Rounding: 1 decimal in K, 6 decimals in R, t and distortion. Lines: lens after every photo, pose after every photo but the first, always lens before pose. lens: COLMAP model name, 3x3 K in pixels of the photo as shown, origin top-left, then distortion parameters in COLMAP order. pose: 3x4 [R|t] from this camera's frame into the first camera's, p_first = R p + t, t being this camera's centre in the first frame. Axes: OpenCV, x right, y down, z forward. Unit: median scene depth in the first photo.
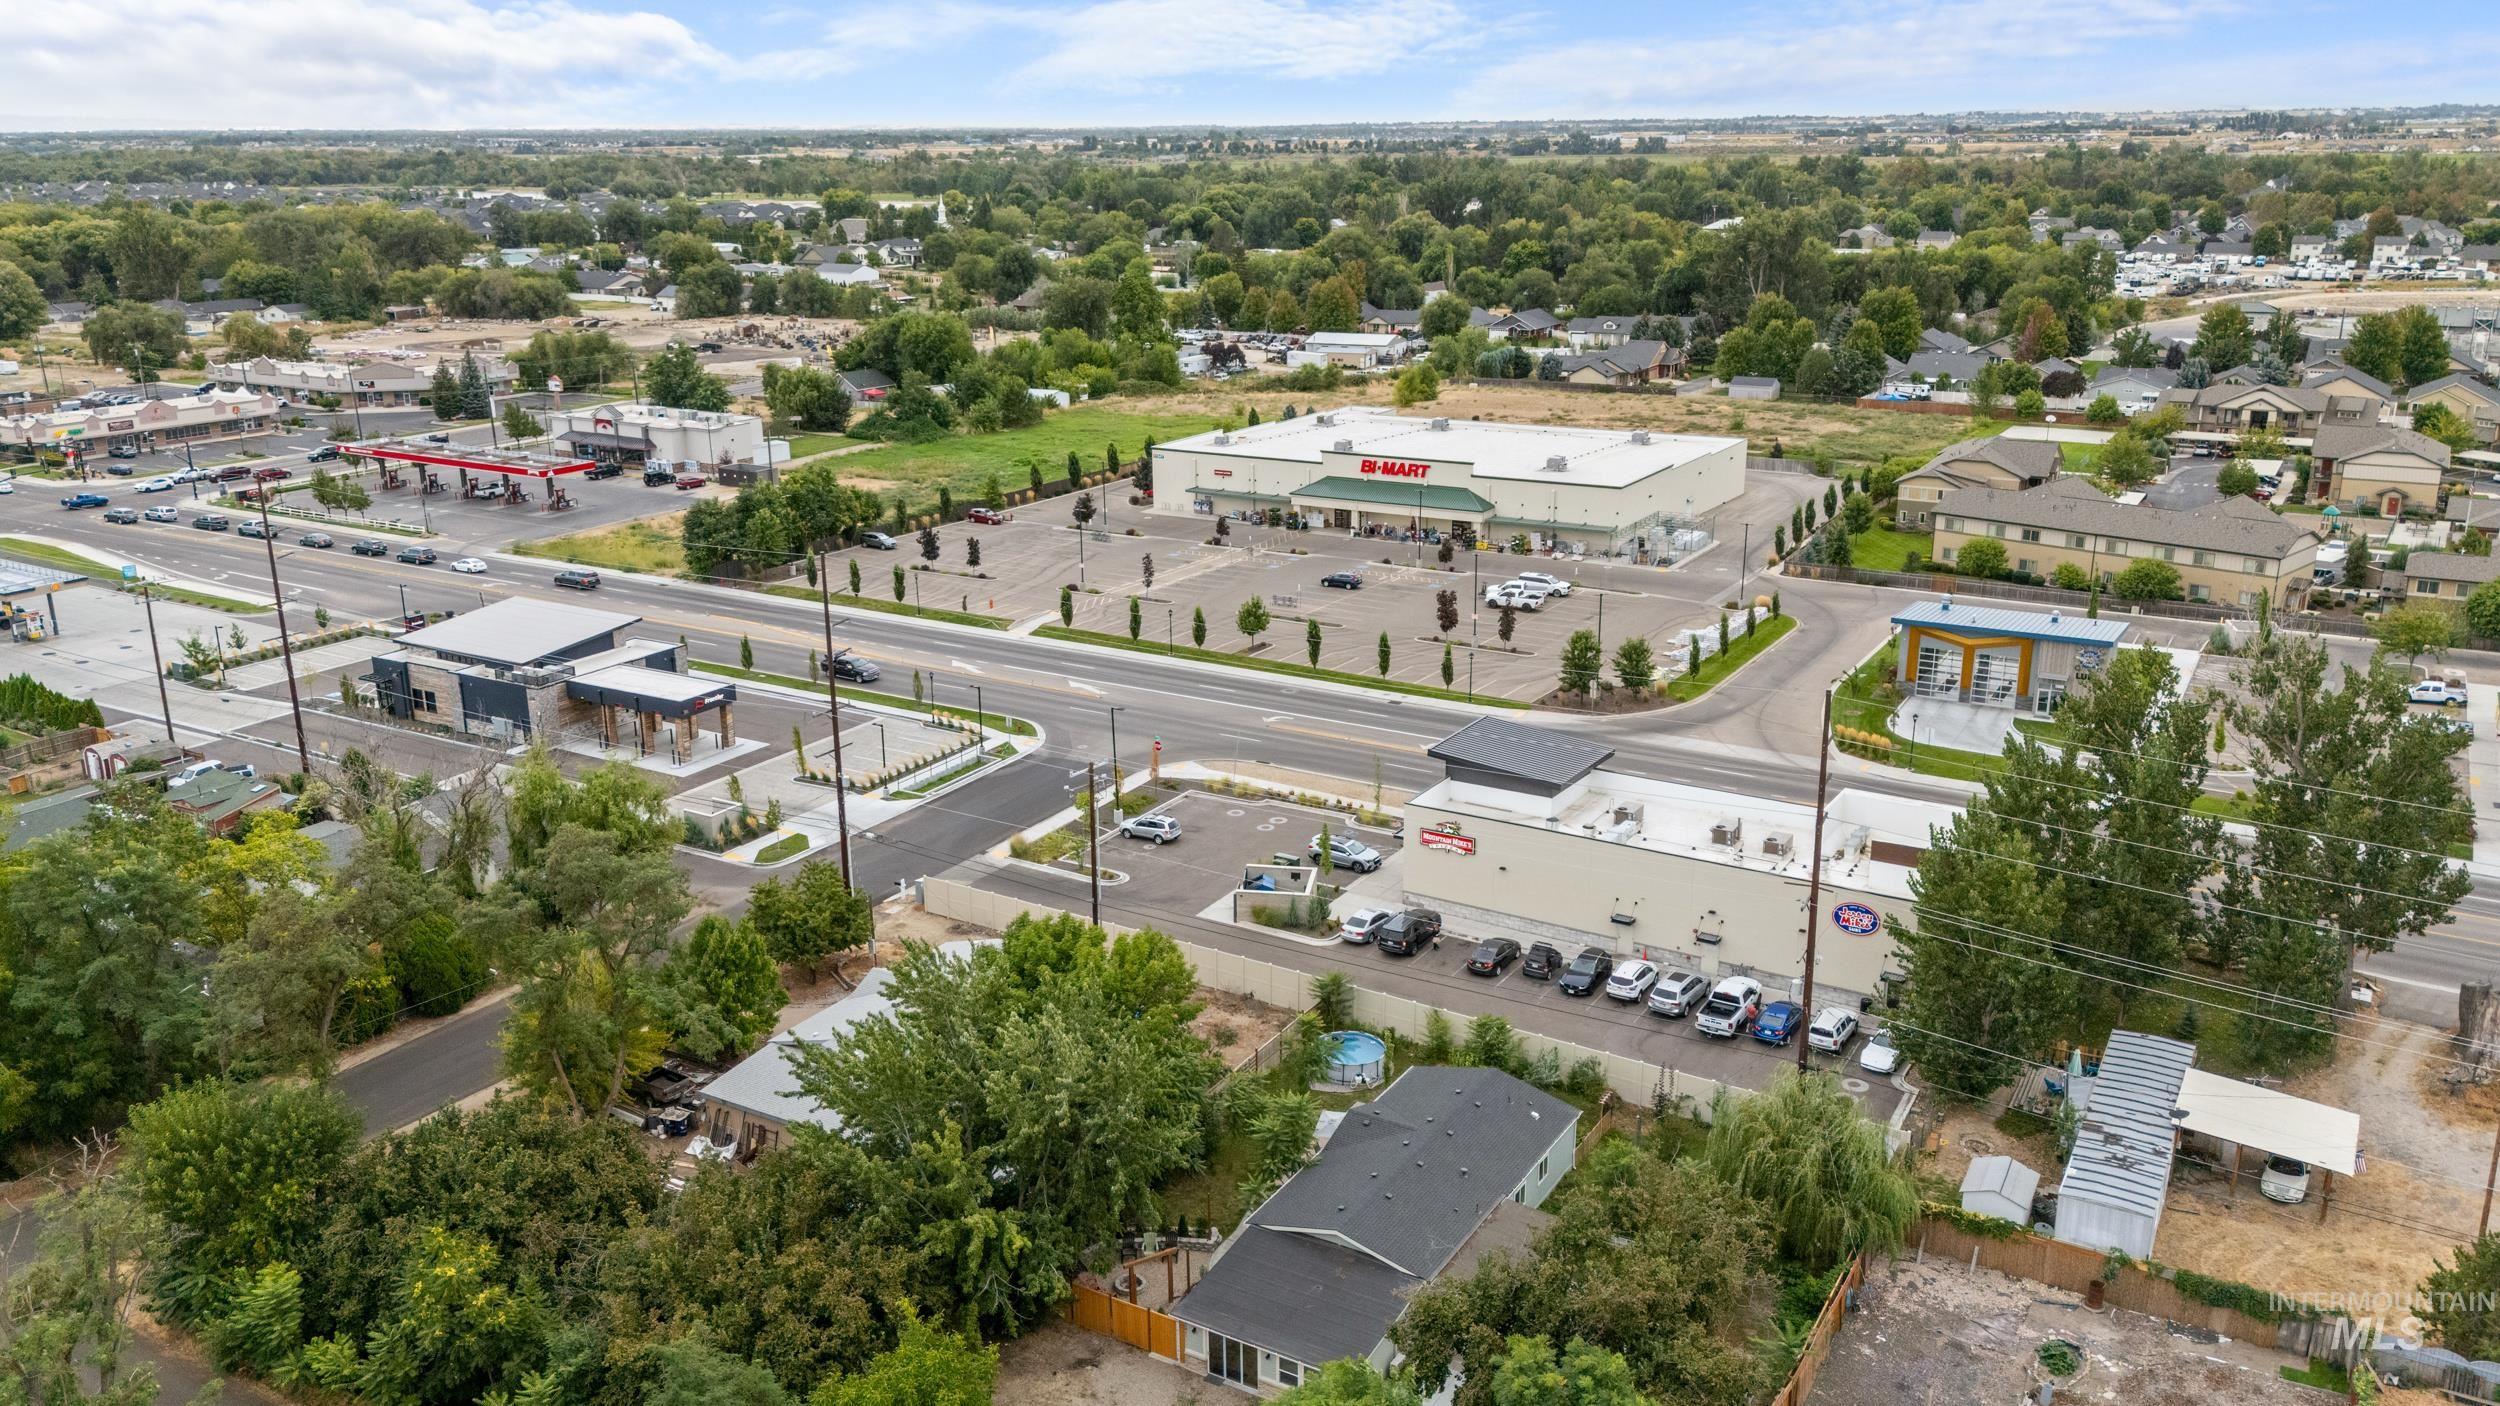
lens RADIAL K [[1924.2, 0, 1250.0], [0, 1924.2, 703.0], [0, 0, 1]] dist [0.101467, -0.131934]
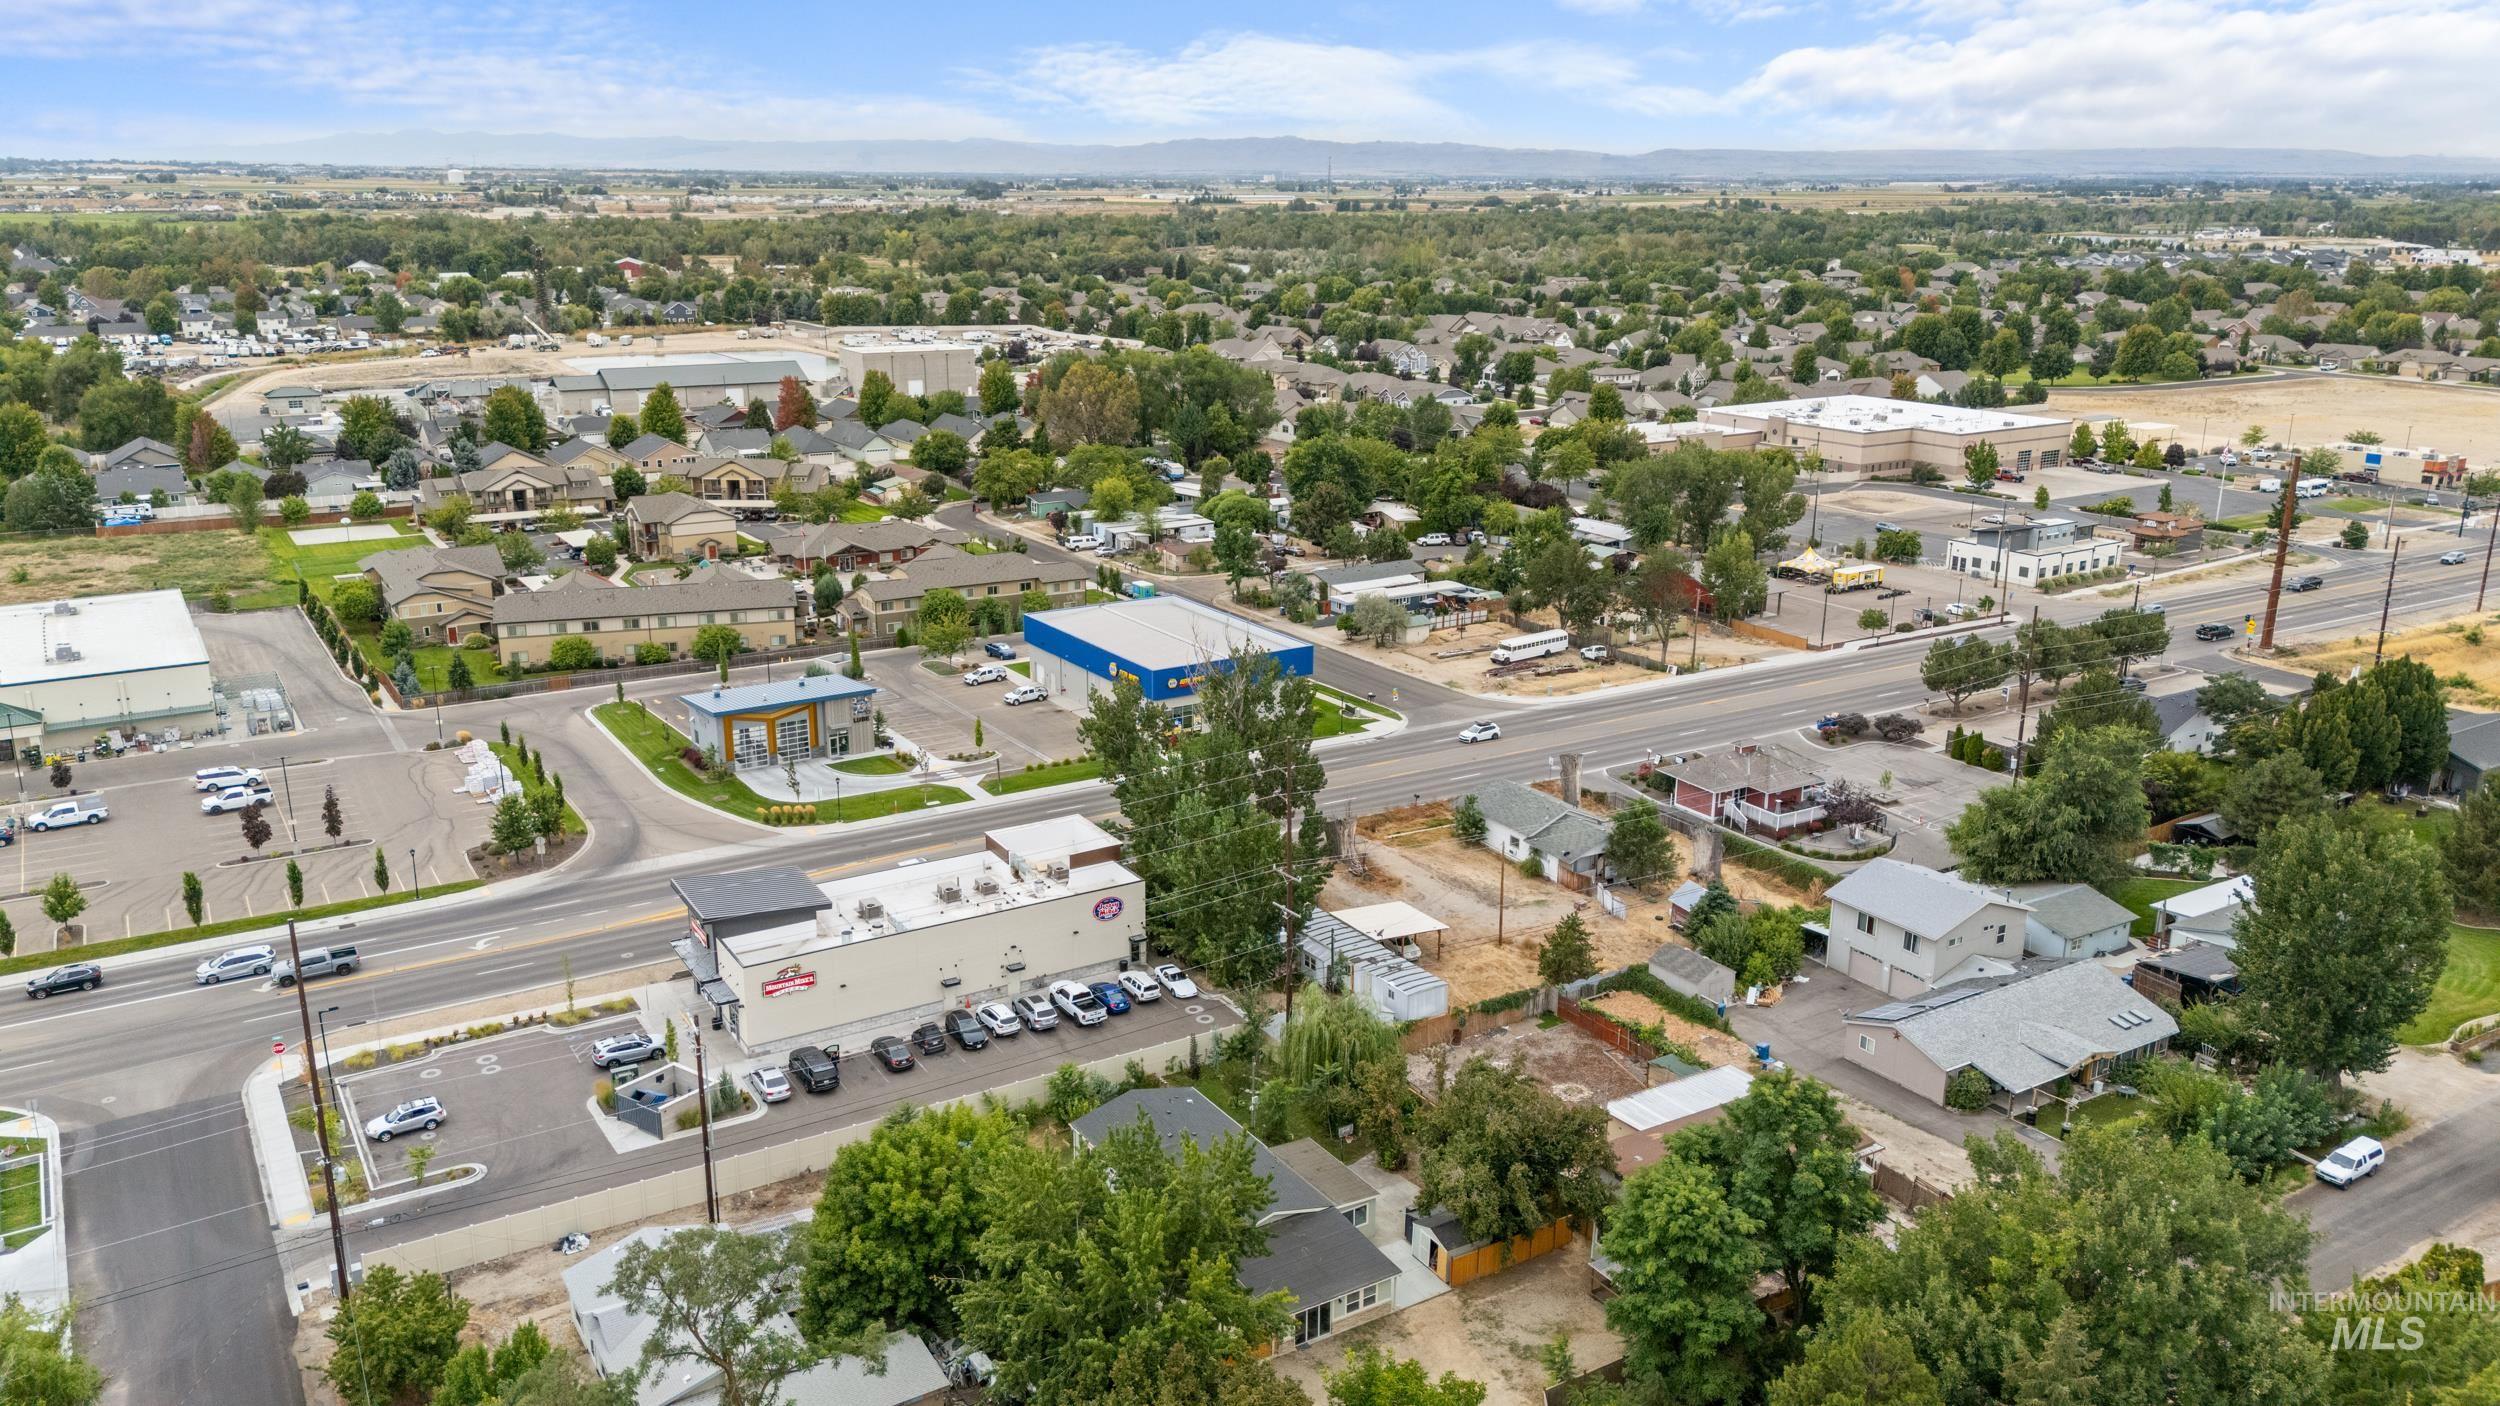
lens RADIAL K [[1829.3, 0, 1245.0], [0, 1829.3, 714.8], [0, 0, 1]] dist [0.090279, -0.089556]
pose [[0.448381, -0.241050, 0.860726, -0.510176], [0.245647, 0.959103, 0.140636, -0.125693], [-0.859426, 0.148376, 0.489257, 0.180956]]
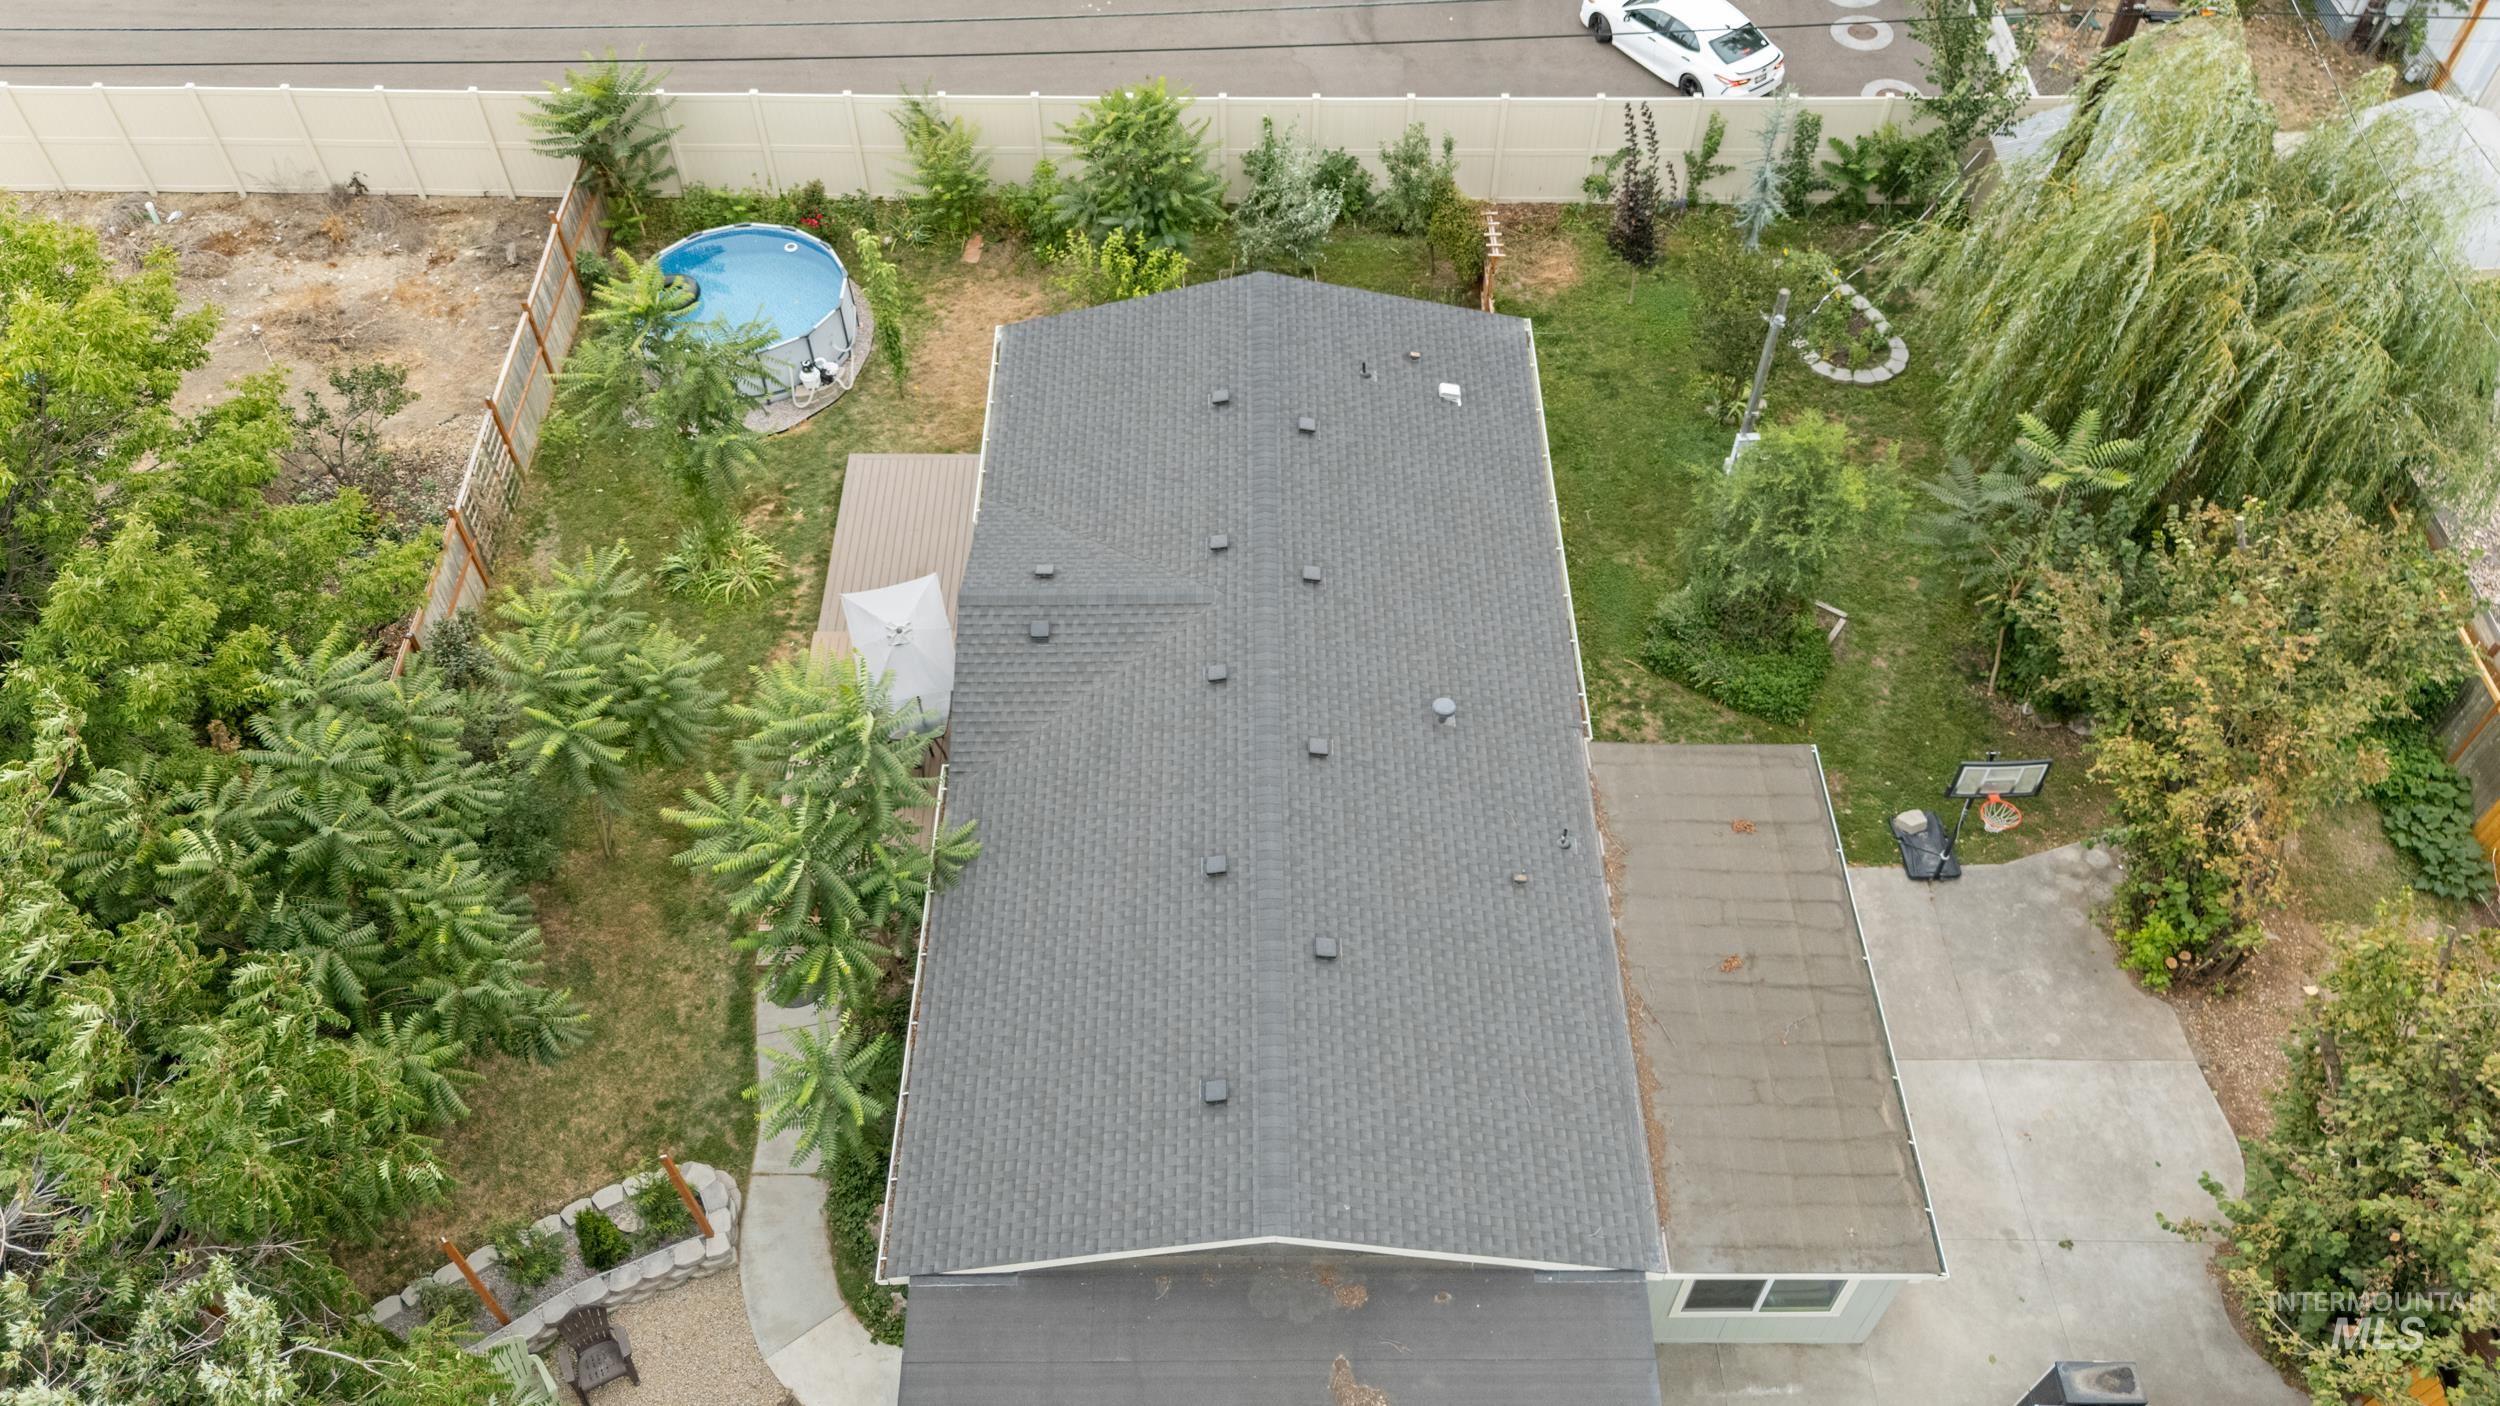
lens RADIAL K [[1901.9, 0, 1188.3], [0, 1901.9, 654.6], [0, 0, 1]] dist [0.035967, -0.000195]
pose [[0.867116, -0.384195, 0.317024, -0.008901], [0.156524, 0.814385, 0.558817, 0.034440], [-0.472875, -0.434938, 0.766302, 0.441647]]
